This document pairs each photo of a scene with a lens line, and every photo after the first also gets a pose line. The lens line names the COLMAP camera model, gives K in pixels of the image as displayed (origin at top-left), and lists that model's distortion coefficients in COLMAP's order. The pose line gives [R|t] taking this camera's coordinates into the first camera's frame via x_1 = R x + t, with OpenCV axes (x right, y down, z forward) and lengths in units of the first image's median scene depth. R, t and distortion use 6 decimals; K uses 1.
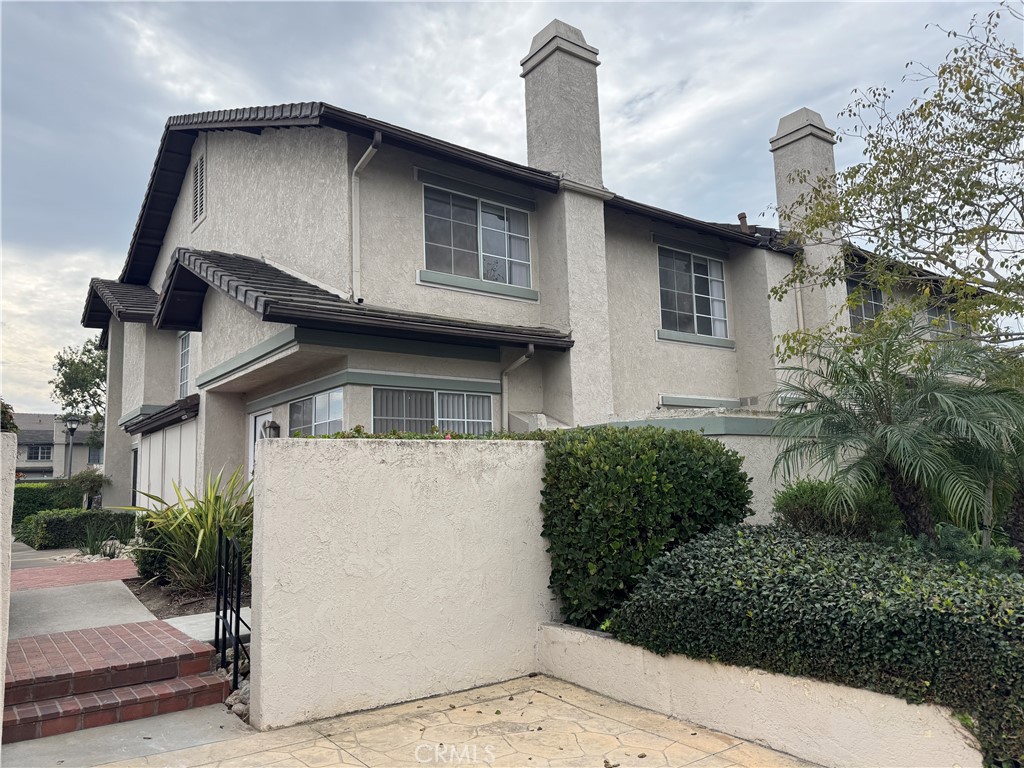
lens RADIAL K [[717.5, 0, 509.2], [0, 717.5, 390.0], [0, 0, 1]] dist [0.071141, -0.102705]
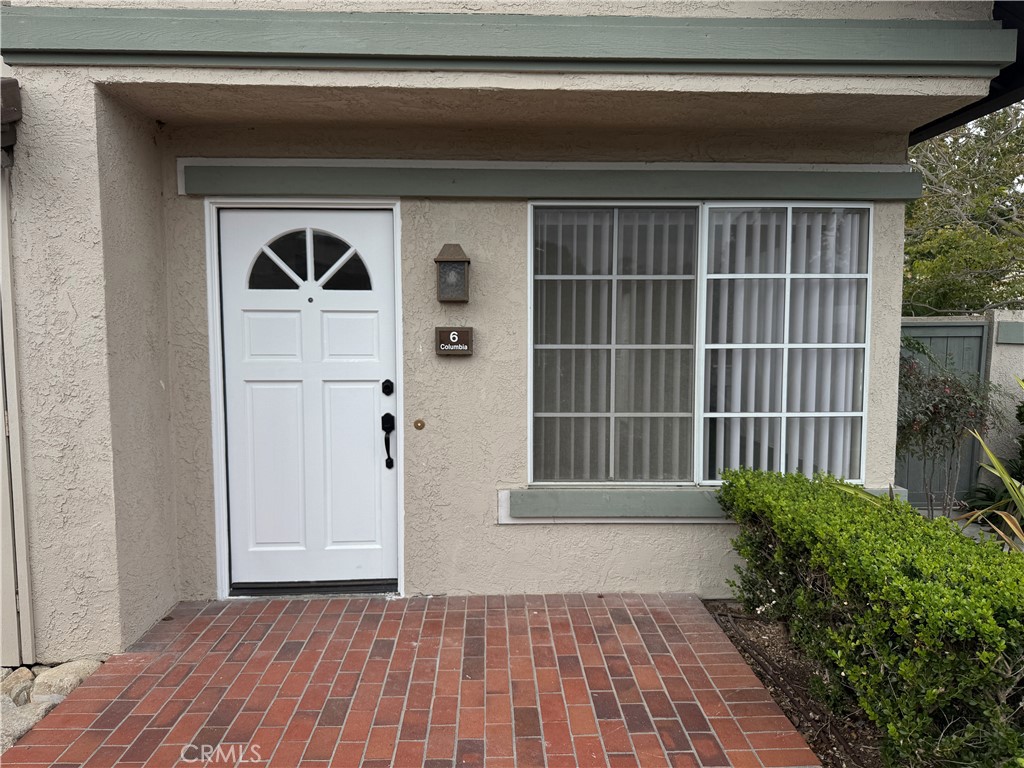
lens RADIAL K [[717.5, 0, 510.3], [0, 717.5, 384.4], [0, 0, 1]] dist [0.071141, -0.102705]
pose [[0.573041, -0.033202, 0.818854, -0.376082], [-0.126282, 0.983668, 0.128258, 0.038517], [-0.809738, -0.176904, 0.559490, 0.479675]]
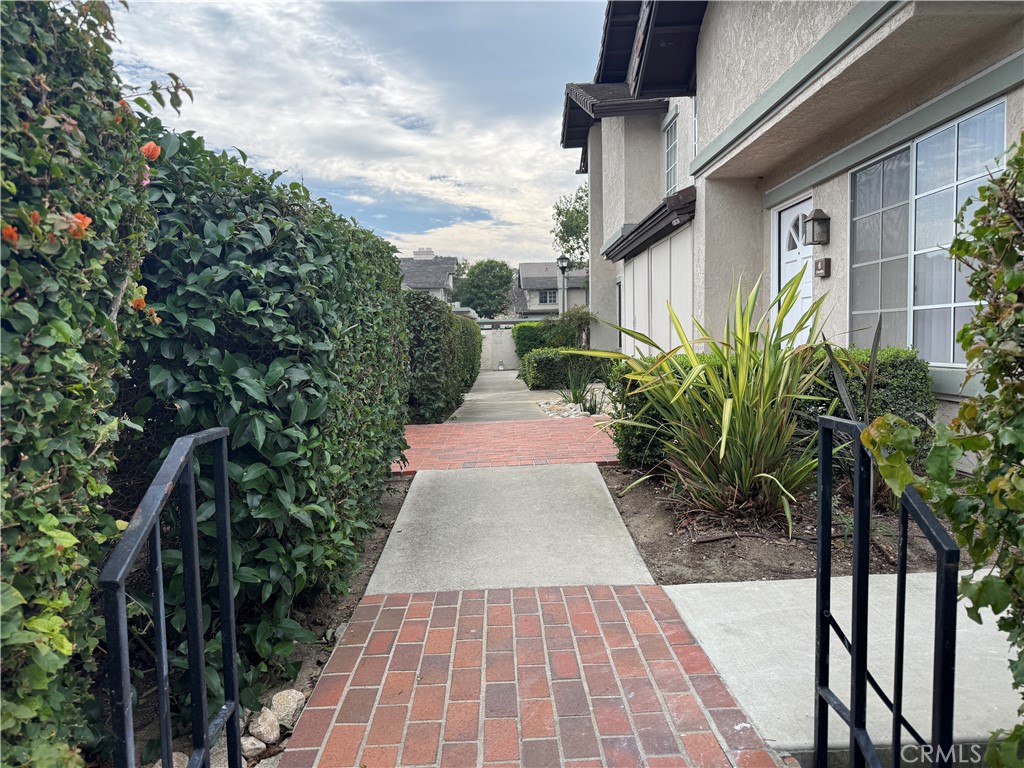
lens RADIAL K [[717.5, 0, 501.6], [0, 717.5, 388.2], [0, 0, 1]] dist [0.071141, -0.102705]
pose [[0.799884, 0.053623, -0.597754, -0.106951], [0.075507, 0.979095, 0.188872, 0.033937], [0.595386, -0.196210, 0.779113, 0.222056]]
